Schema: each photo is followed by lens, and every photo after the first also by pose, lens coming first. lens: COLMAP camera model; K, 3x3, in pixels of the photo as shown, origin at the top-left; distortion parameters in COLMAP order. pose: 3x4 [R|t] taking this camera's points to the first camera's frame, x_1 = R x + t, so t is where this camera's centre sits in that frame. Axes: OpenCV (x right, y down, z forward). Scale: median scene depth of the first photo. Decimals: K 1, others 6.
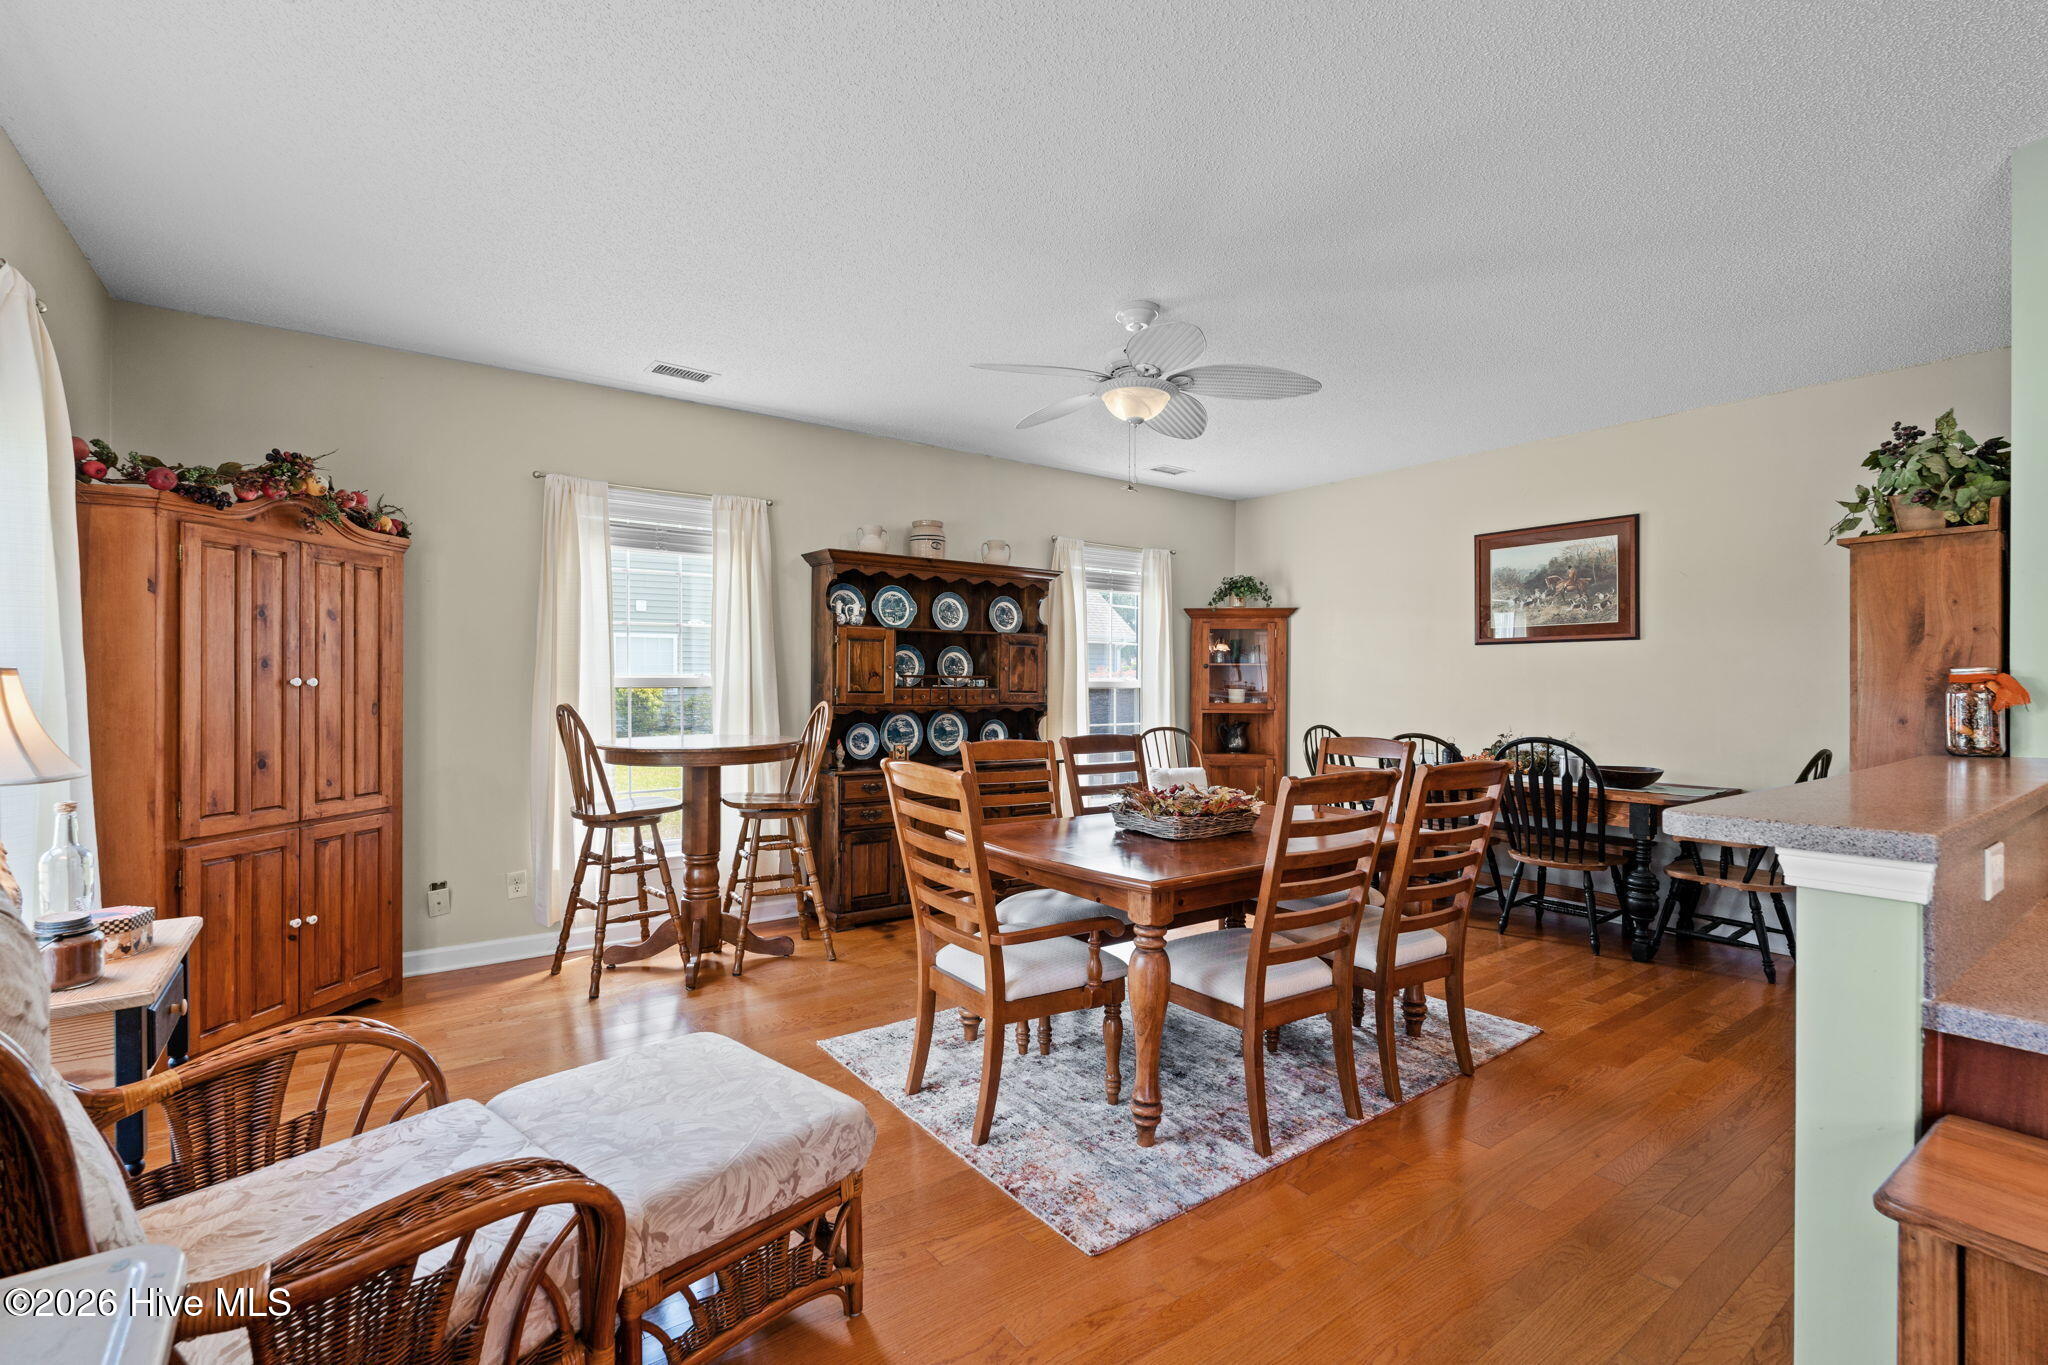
lens RADIAL K [[919.0, 0, 1032.6], [0, 919.0, 685.9], [0, 0, 1]] dist [-0.004013, -0.000141]
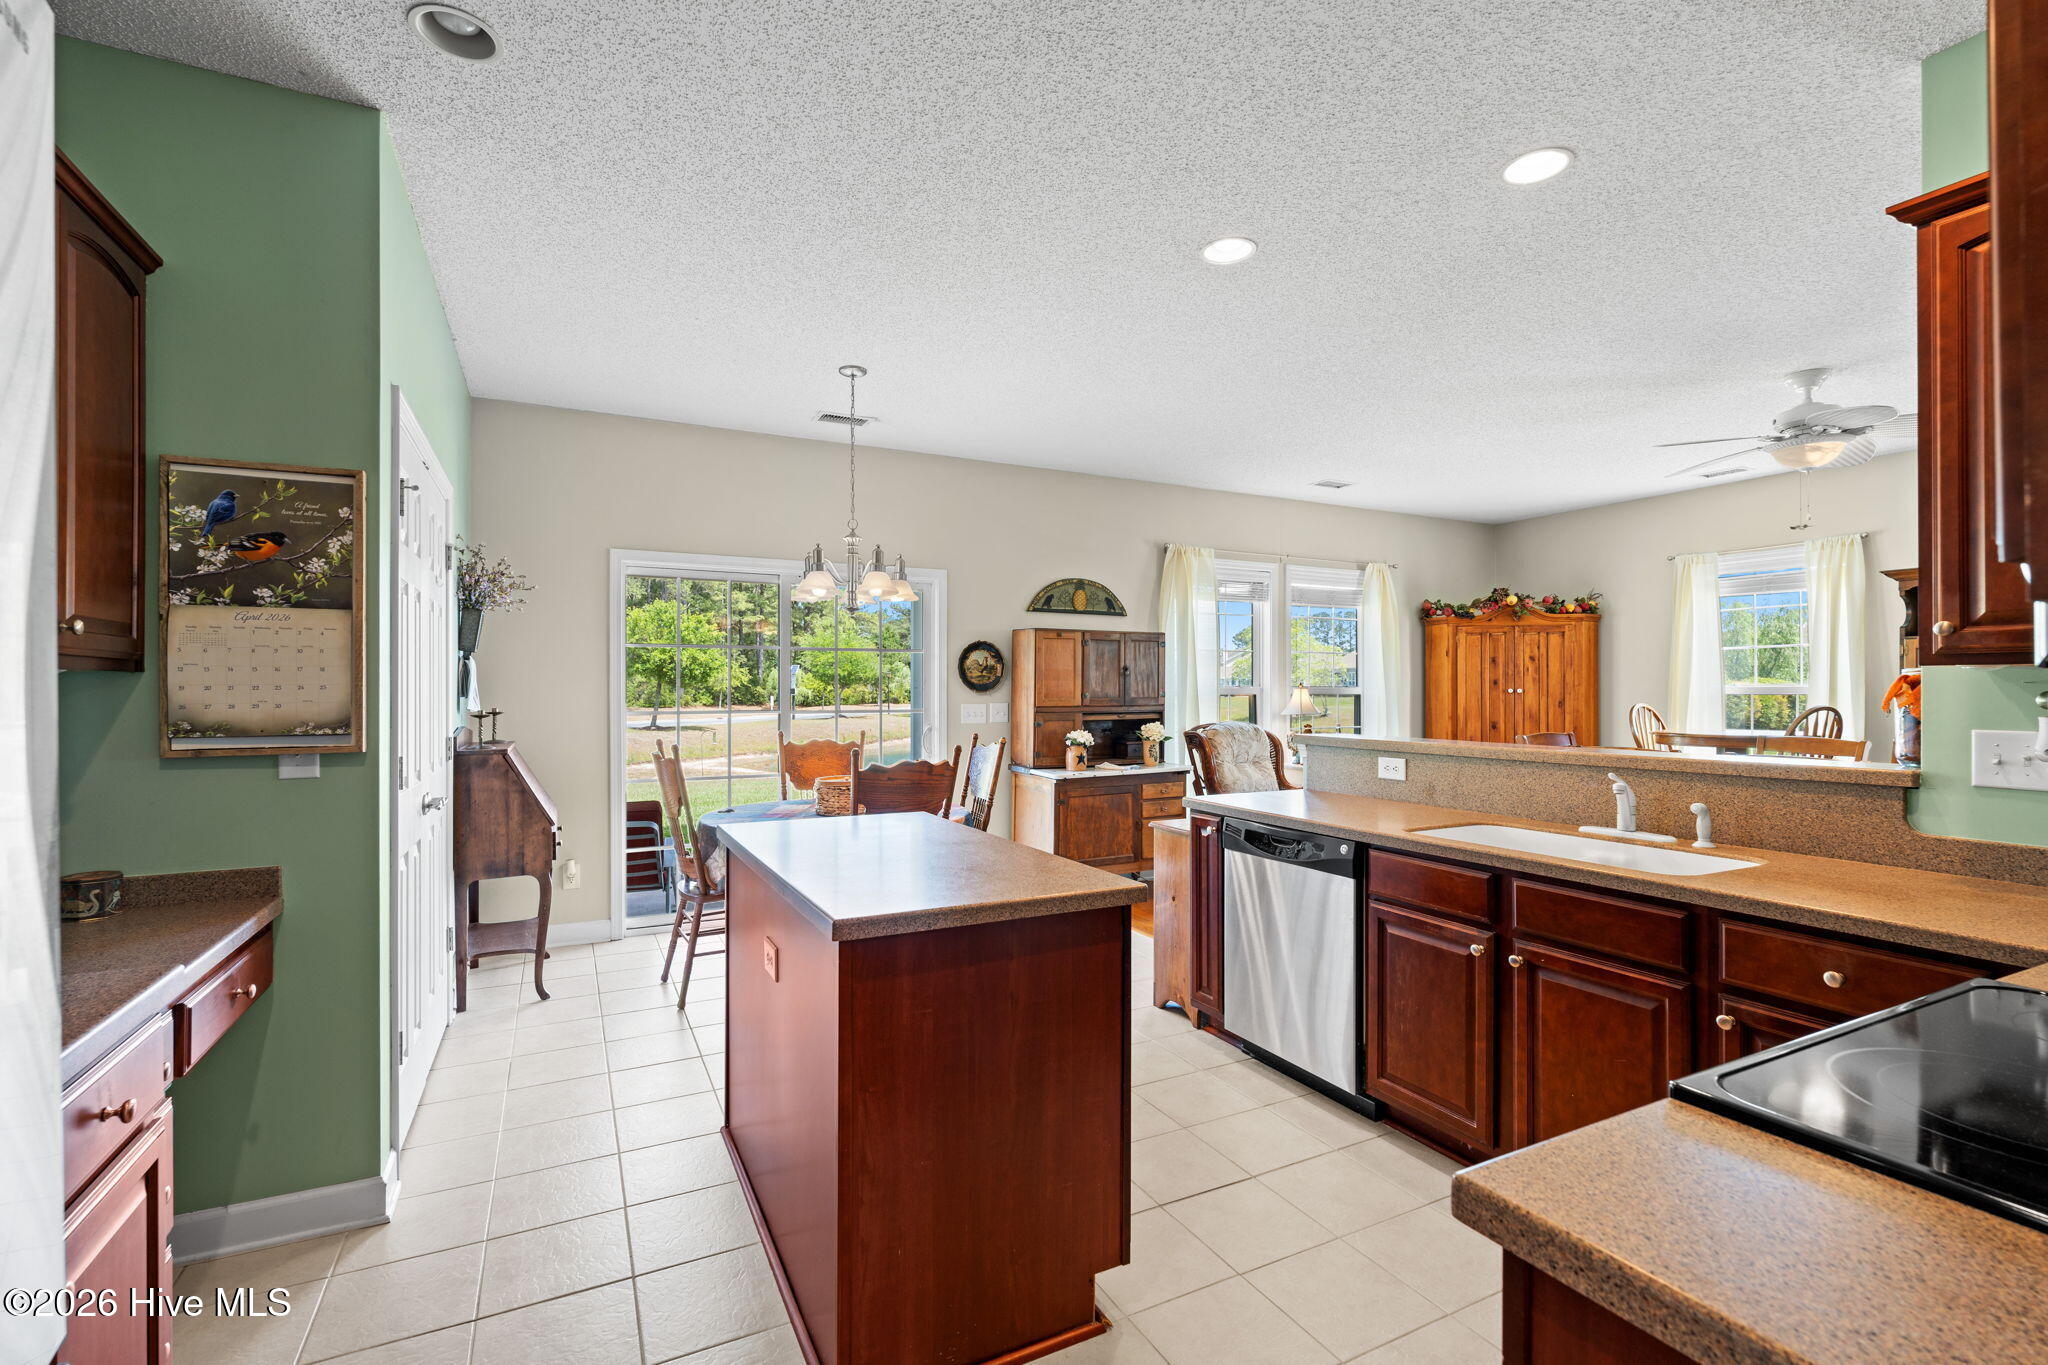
lens RADIAL K [[919.0, 0, 1032.6], [0, 919.0, 685.9], [0, 0, 1]] dist [-0.004013, -0.000141]
pose [[-0.168043, -0.006634, -0.985757, 1.407833], [-0.000743, 0.999978, -0.006603, -0.000357], [0.985779, -0.000377, -0.168044, 0.221015]]
